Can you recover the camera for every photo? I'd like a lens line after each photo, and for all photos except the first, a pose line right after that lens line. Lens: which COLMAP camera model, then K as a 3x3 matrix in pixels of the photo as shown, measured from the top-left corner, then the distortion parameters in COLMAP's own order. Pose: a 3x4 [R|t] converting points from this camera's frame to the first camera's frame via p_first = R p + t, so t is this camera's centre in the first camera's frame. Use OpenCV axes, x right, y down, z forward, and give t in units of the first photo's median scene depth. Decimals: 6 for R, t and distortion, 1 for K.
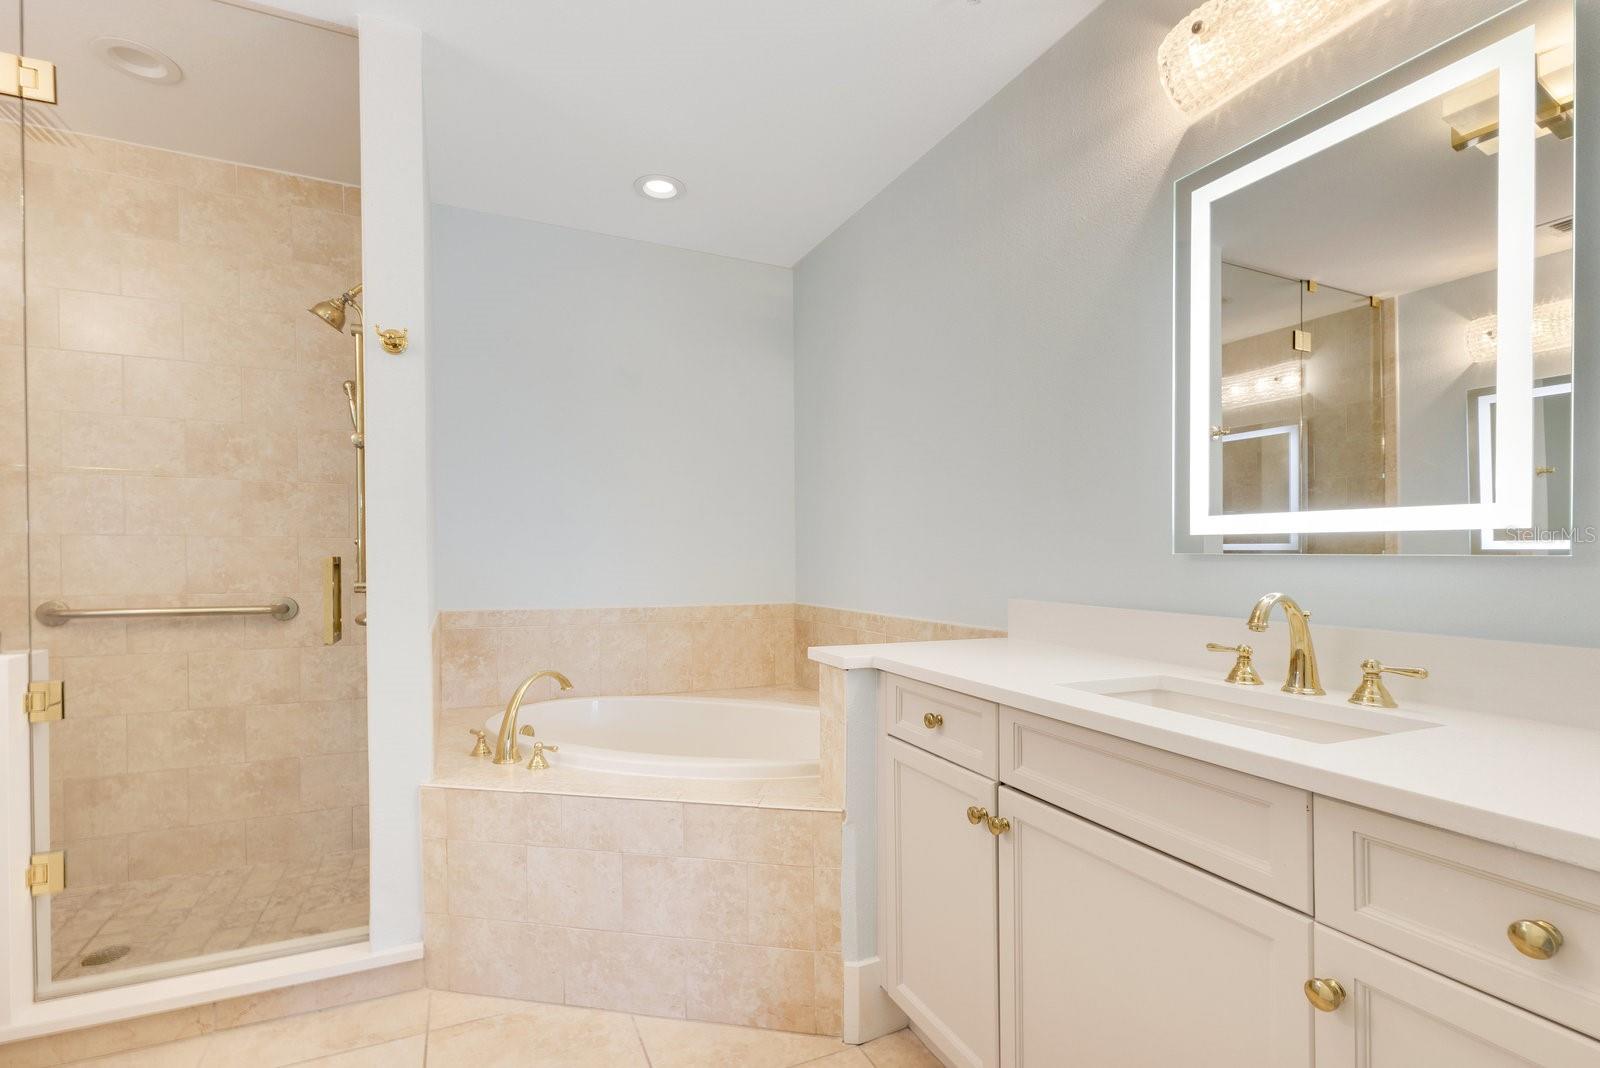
lens RADIAL K [[723.4, 0, 813.3], [0, 723.4, 529.8], [0, 0, 1]] dist [0.004315, 0.000306]
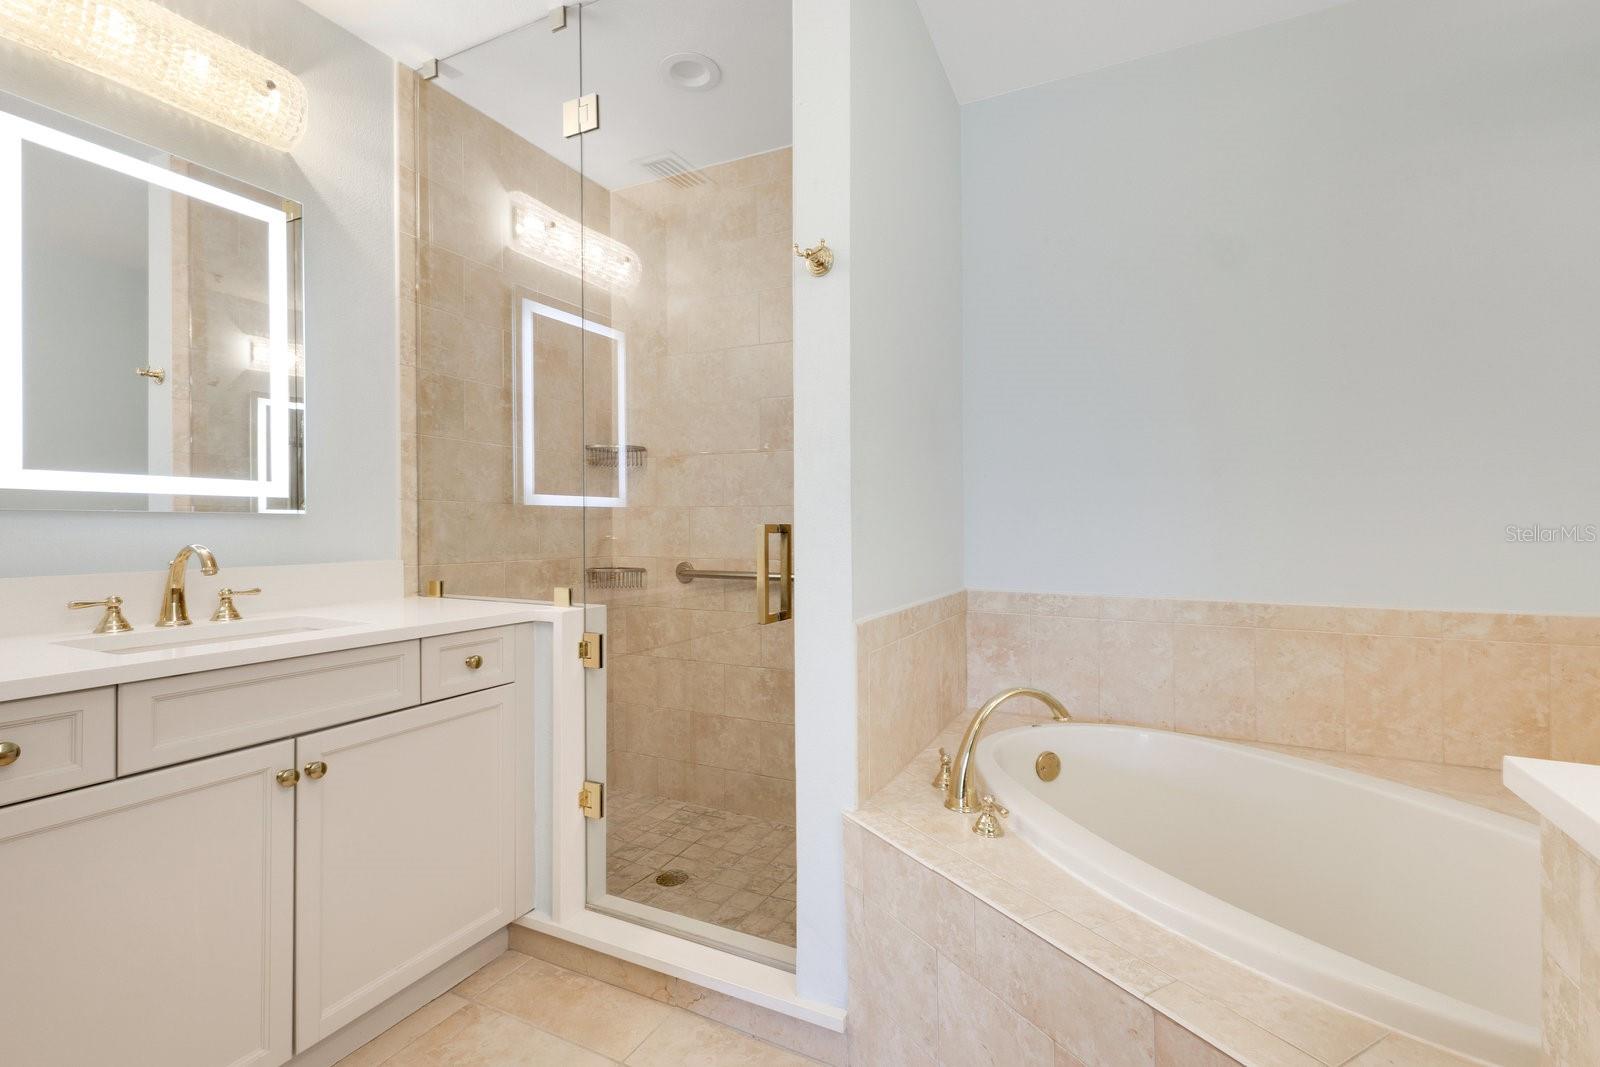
lens RADIAL K [[754.7, 0, 800.6], [0, 754.7, 522.2], [0, 0, 1]] dist [0.001867, 0.000522]
pose [[0.613677, -0.006481, -0.789531, 0.071104], [0.030568, 0.999412, 0.015555, 0.019932], [0.788965, -0.033680, 0.613514, 0.415055]]
